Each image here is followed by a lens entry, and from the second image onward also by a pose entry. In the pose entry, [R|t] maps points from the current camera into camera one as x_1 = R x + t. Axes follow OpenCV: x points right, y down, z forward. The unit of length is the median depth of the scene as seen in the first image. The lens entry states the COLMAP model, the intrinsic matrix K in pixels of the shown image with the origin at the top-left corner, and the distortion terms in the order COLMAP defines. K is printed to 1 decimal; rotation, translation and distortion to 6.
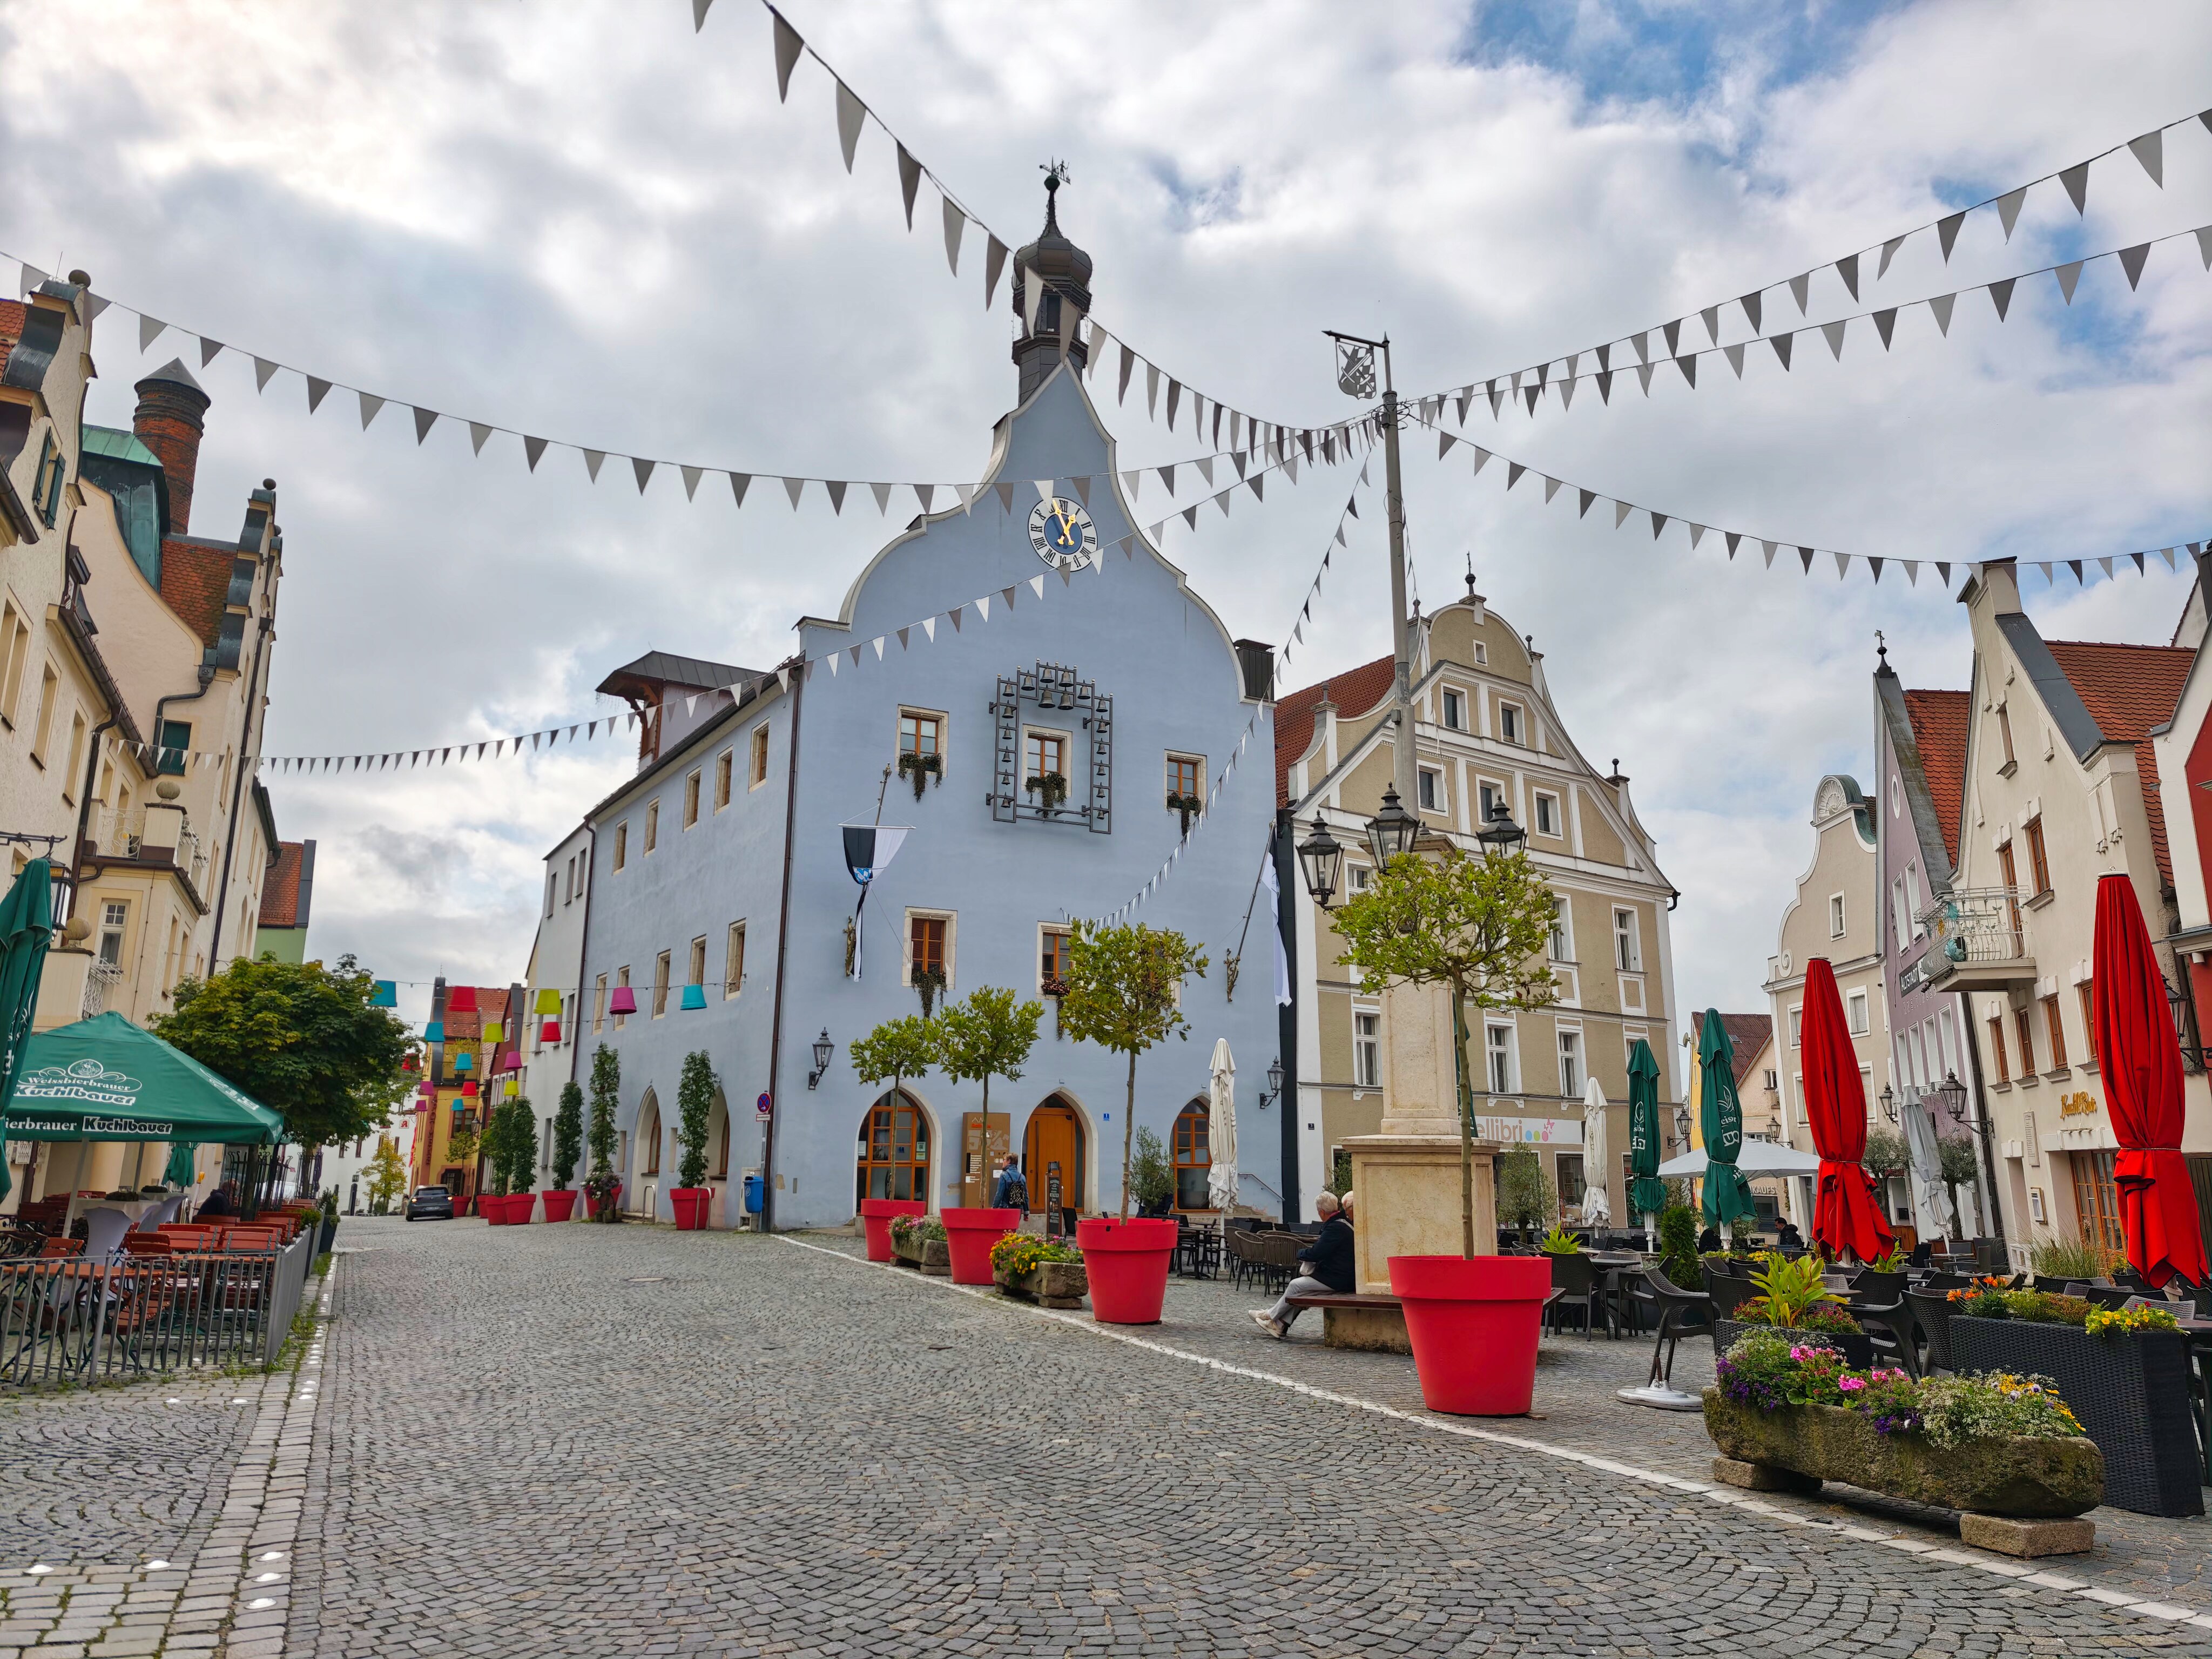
lens RADIAL K [[1479.0, 0, 1106.0], [0, 1479.0, 829.5], [0, 0, 1]] dist [0.034196, -0.056882]
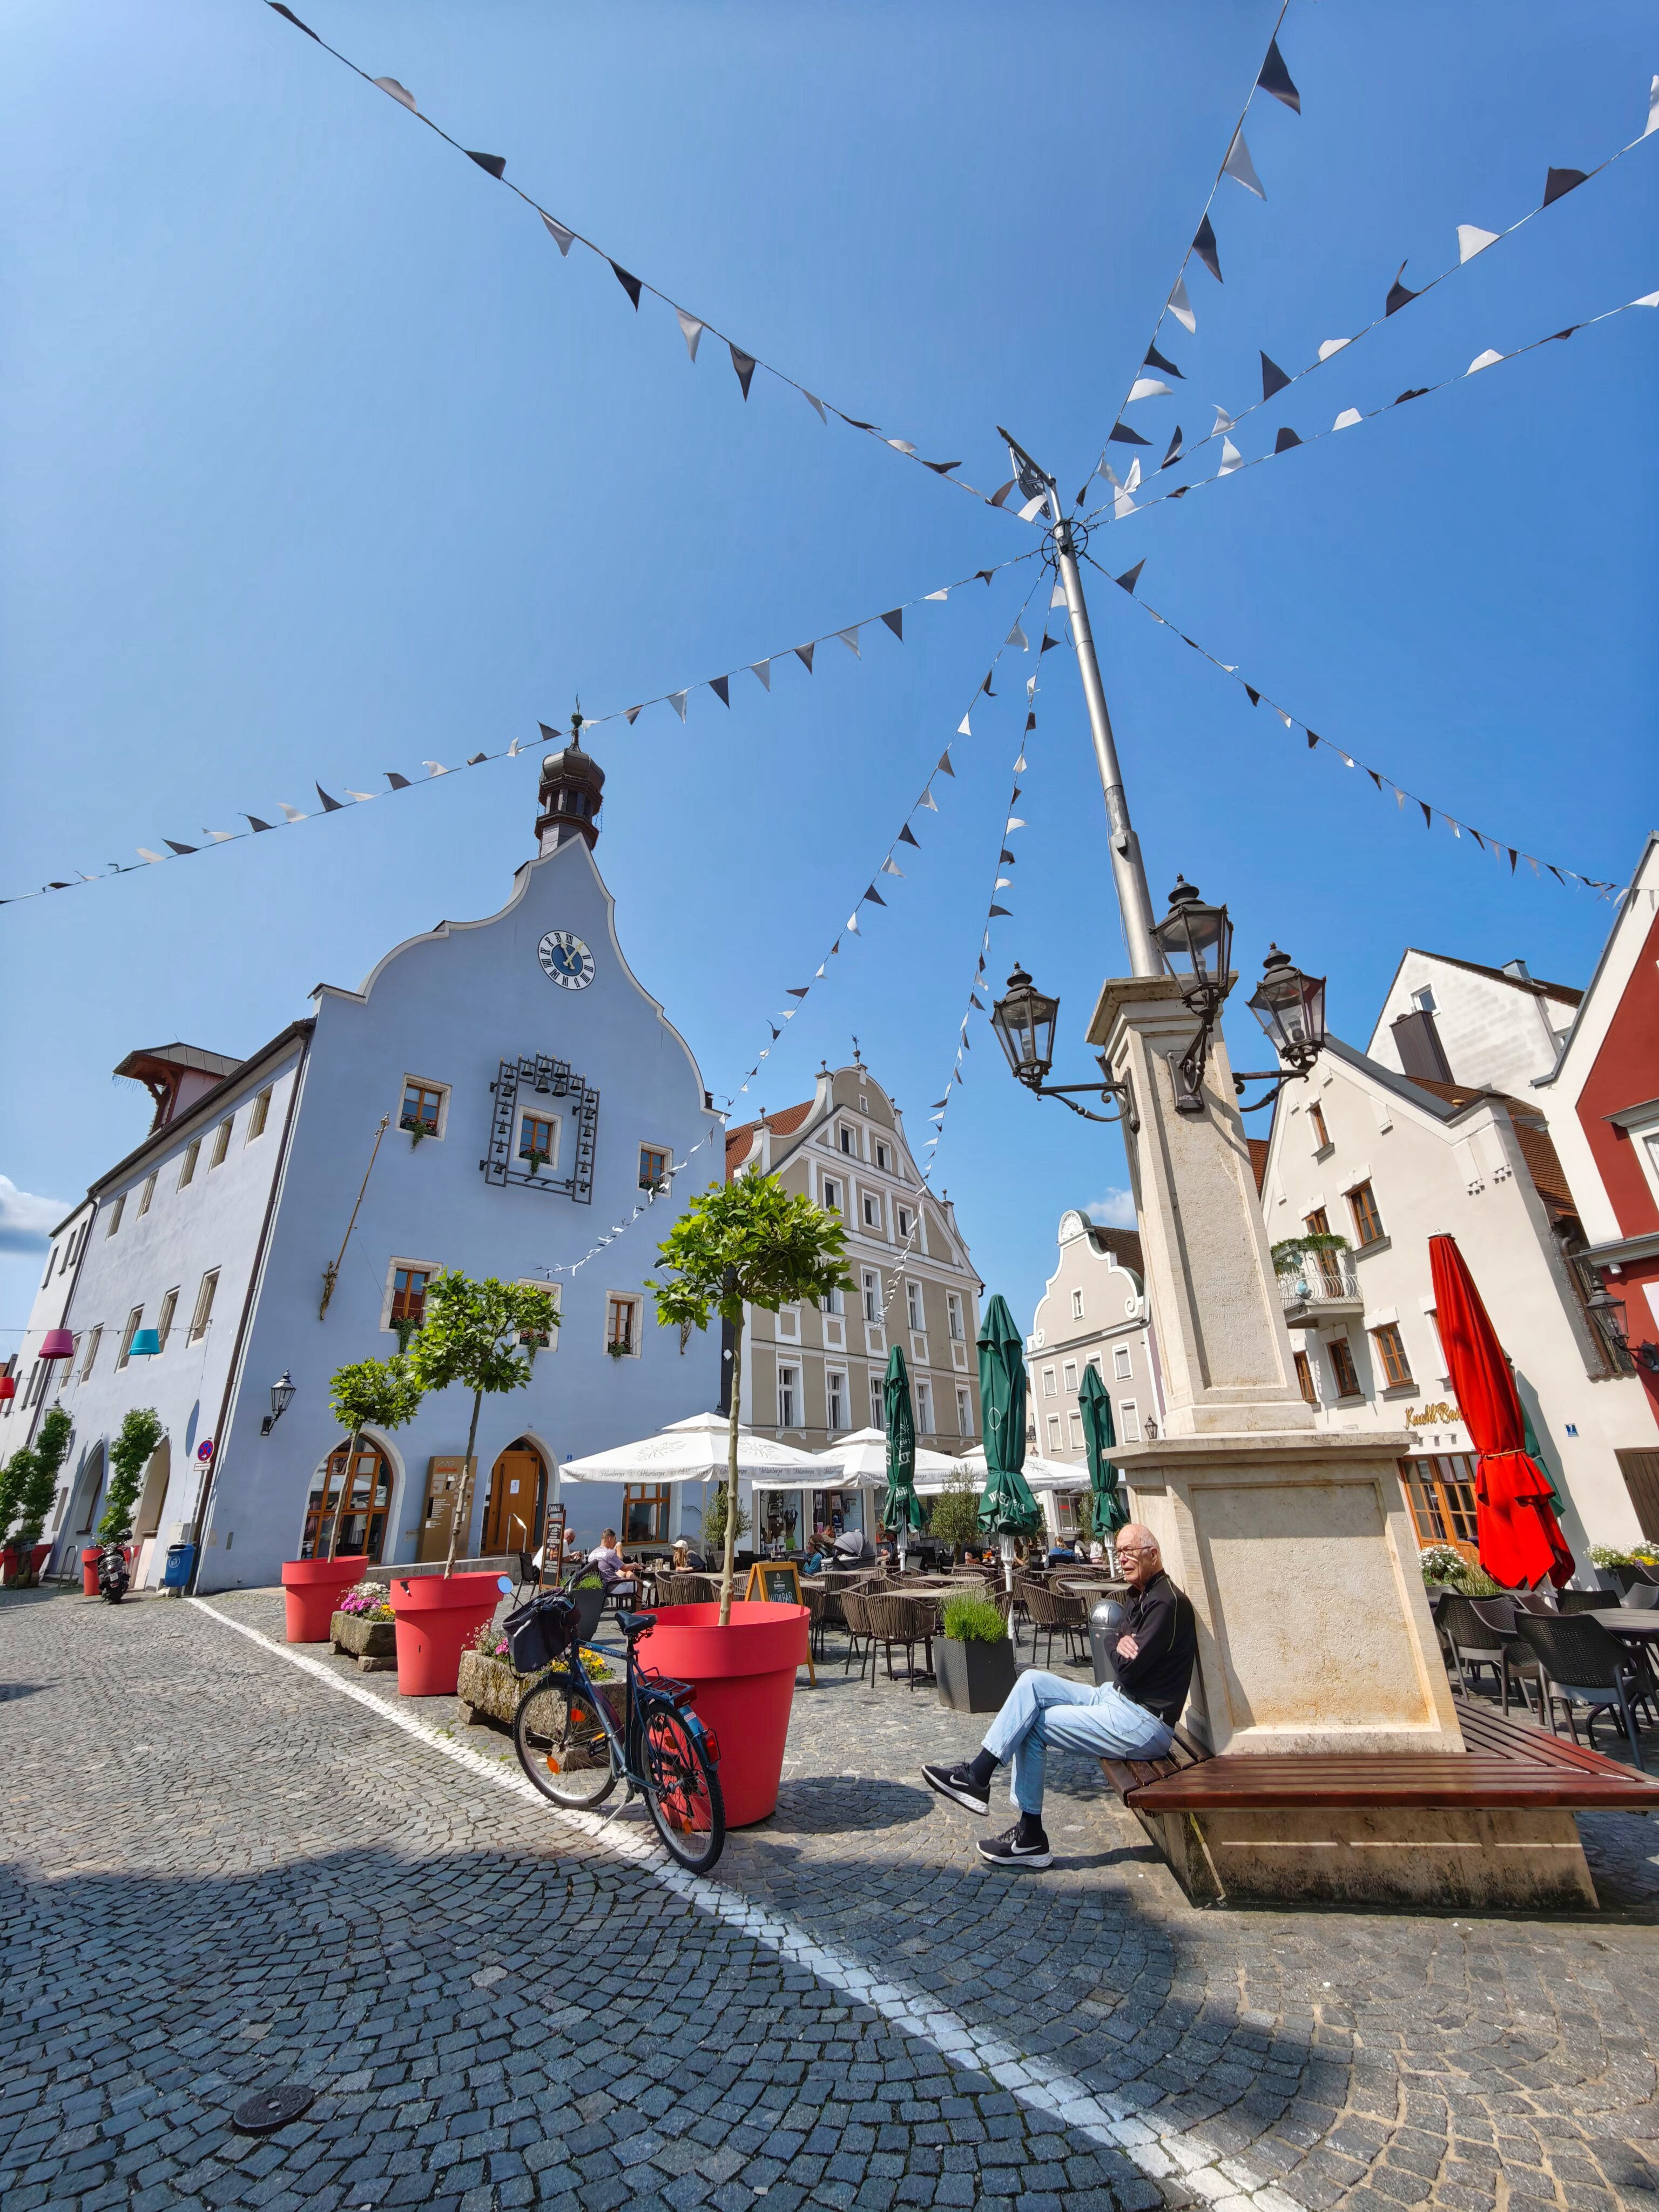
lens RADIAL K [[907.3, 0, 835.4], [0, 907.3, 1115.5], [0, 0, 1]] dist [-0.014761, 0.006553]
pose [[0.954807, 0.077180, 0.287031, -0.022473], [-0.026030, 0.983701, -0.177920, 0.055116], [-0.296084, 0.162408, 0.941253, 0.253666]]
